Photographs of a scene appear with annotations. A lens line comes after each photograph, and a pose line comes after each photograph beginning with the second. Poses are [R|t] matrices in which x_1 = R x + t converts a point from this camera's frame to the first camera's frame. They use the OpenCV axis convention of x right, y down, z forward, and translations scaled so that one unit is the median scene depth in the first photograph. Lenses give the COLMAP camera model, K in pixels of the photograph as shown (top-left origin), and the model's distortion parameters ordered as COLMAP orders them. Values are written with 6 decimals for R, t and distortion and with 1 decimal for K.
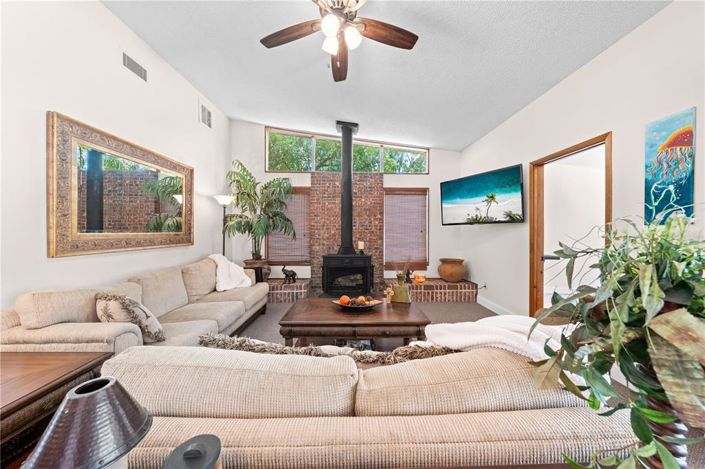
lens RADIAL K [[239.7, 0, 350.9], [0, 239.7, 231.5], [0, 0, 1]] dist [-0.002276, 0.000101]
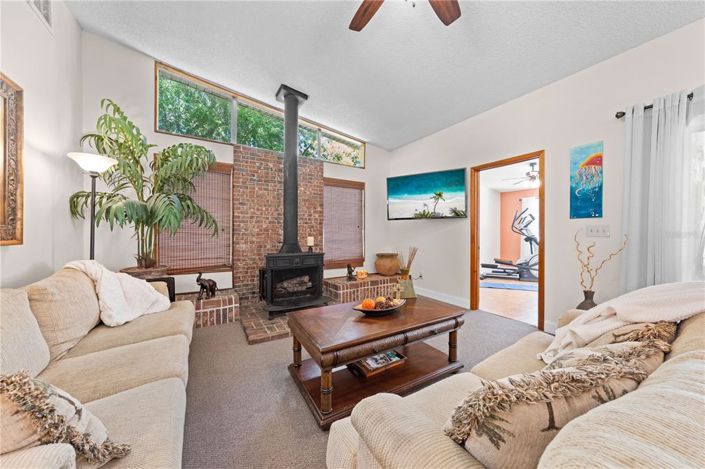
lens RADIAL K [[247.9, 0, 354.5], [0, 247.9, 233.2], [0, 0, 1]] dist [-0.003315, 0.000234]
pose [[0.857380, -0.000498, 0.514683, -0.272979], [-0.002469, 0.999984, 0.005081, 0.024571], [-0.514677, -0.005627, 0.857366, 0.171440]]
